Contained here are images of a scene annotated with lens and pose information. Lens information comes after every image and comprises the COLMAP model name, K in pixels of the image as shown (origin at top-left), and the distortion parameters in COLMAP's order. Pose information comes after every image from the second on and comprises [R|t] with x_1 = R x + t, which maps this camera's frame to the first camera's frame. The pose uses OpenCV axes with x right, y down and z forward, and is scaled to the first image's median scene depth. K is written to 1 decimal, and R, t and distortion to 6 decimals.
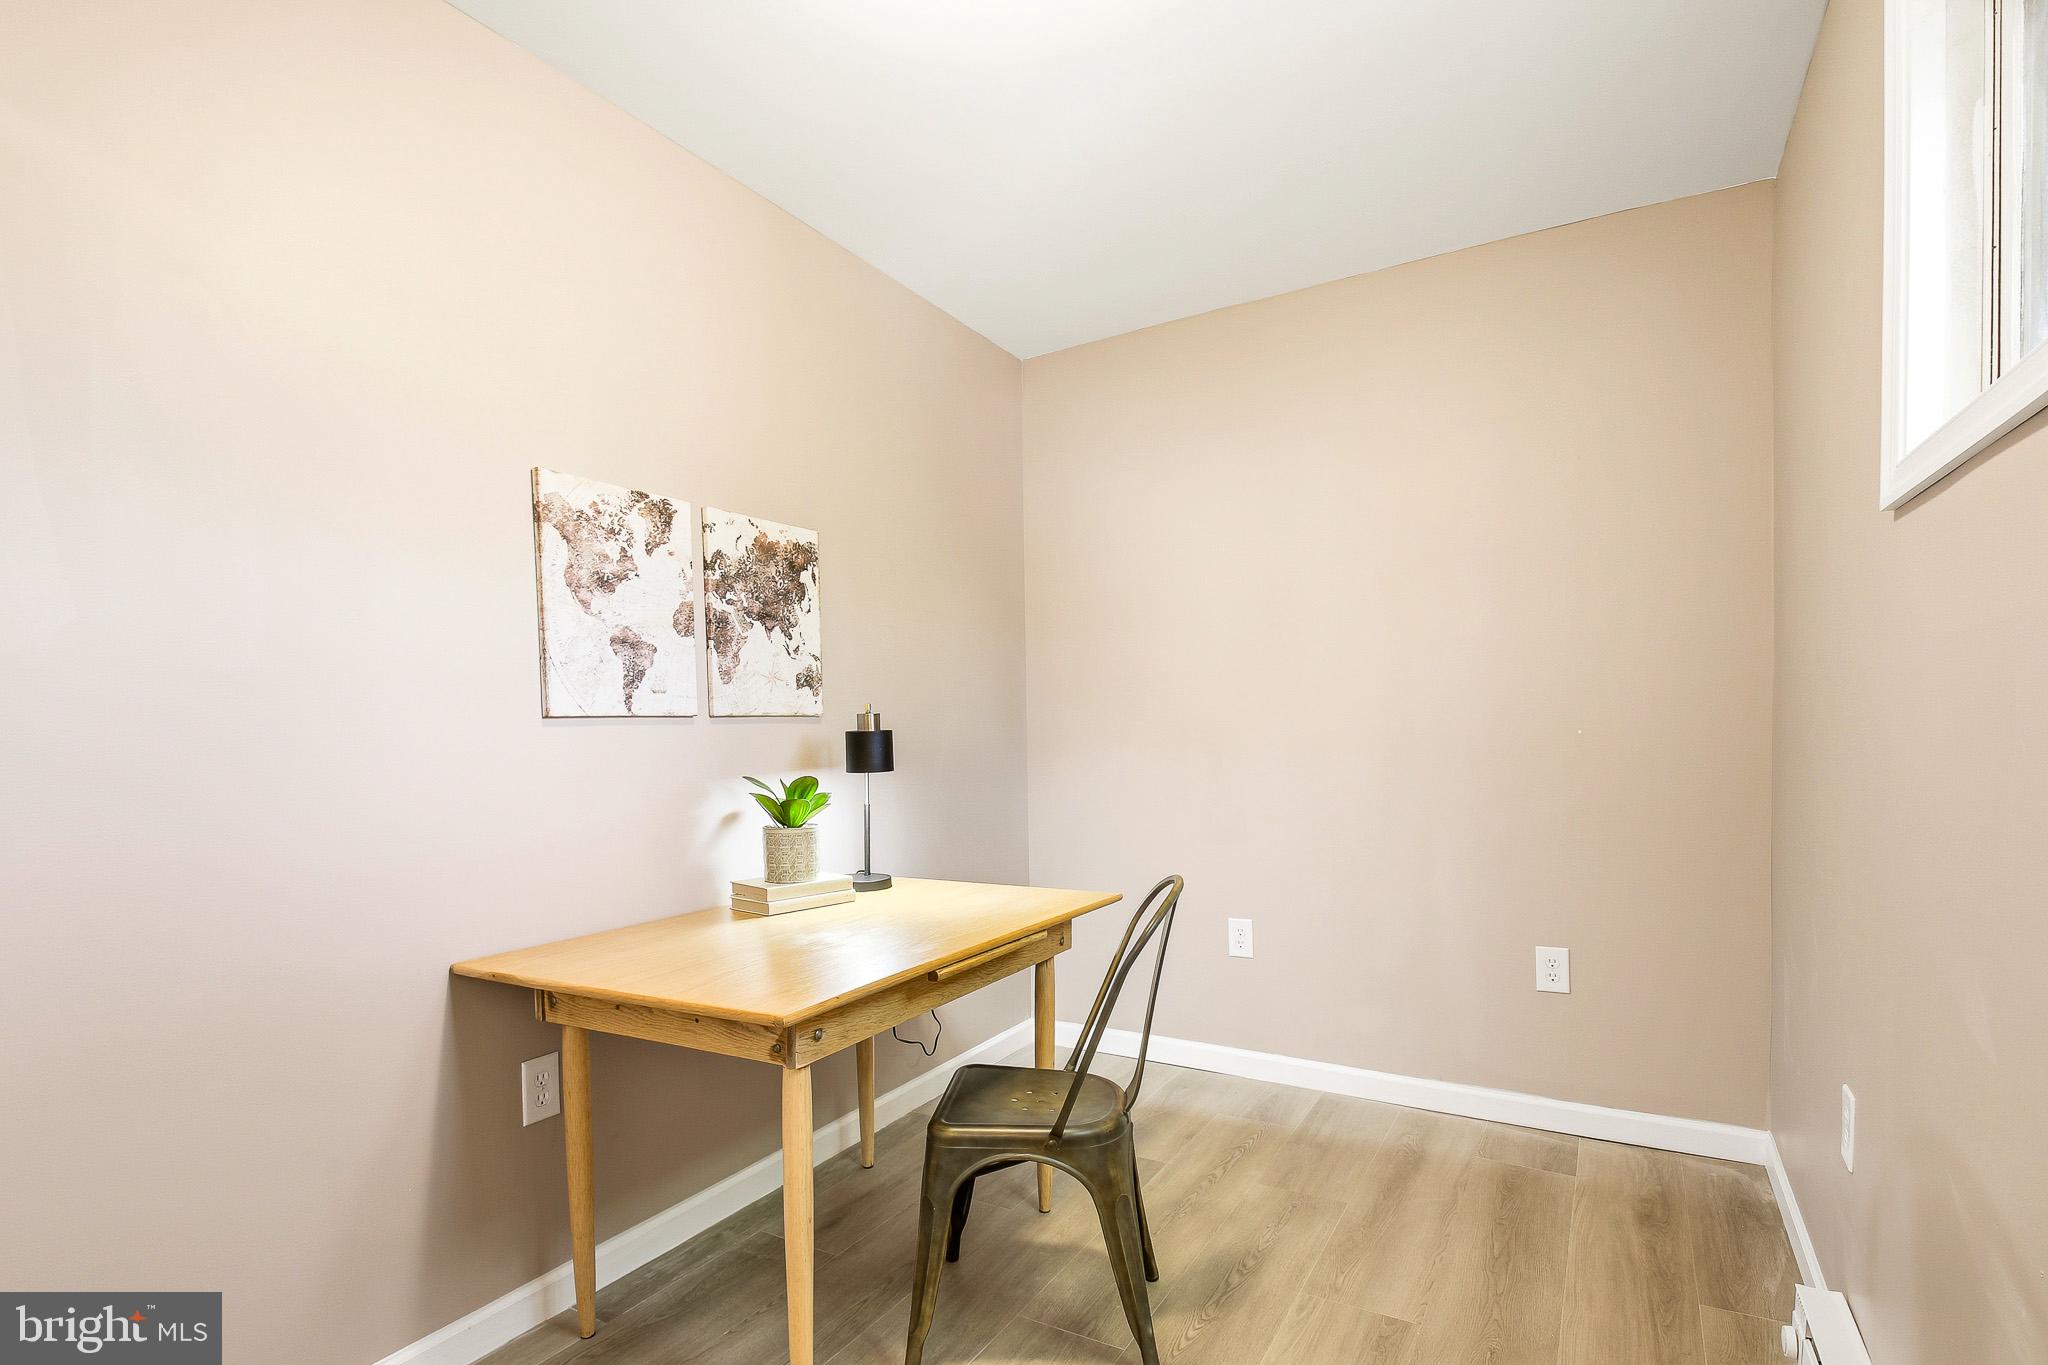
lens RADIAL K [[1031.1, 0, 1004.2], [0, 1031.1, 747.8], [0, 0, 1]] dist [0.030075, 0.000015]
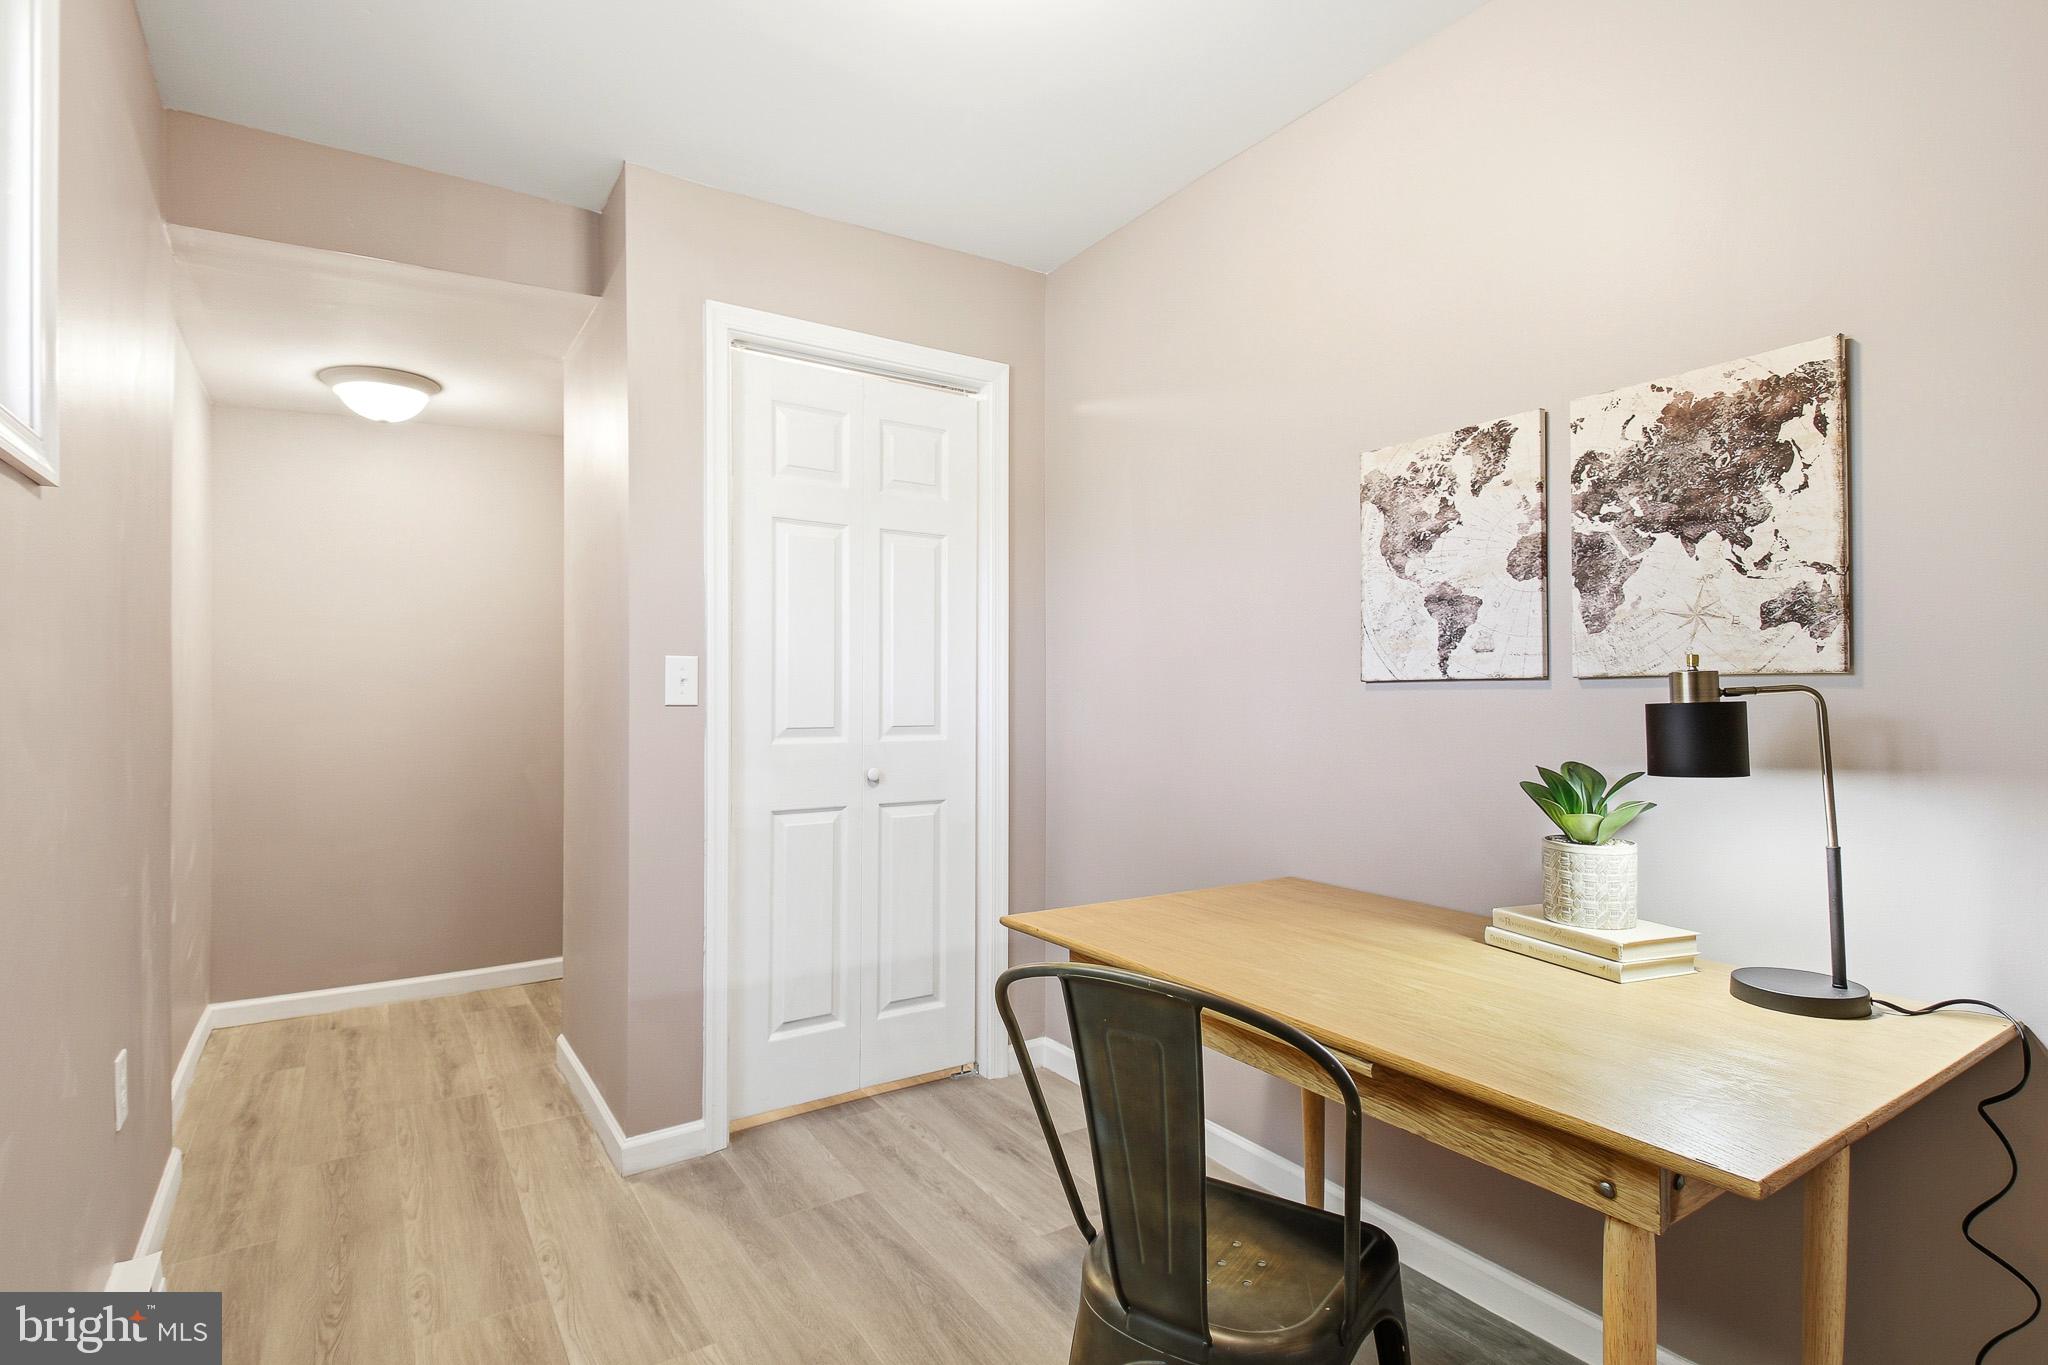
lens RADIAL K [[1031.1, 0, 1026.8], [0, 1031.1, 685.5], [0, 0, 1]] dist [0.030075, 0.000015]
pose [[-0.451243, 0.011898, -0.892322, 0.602995], [-0.006903, 0.999835, 0.016822, -0.036723], [0.892374, 0.013750, -0.451086, 1.040077]]
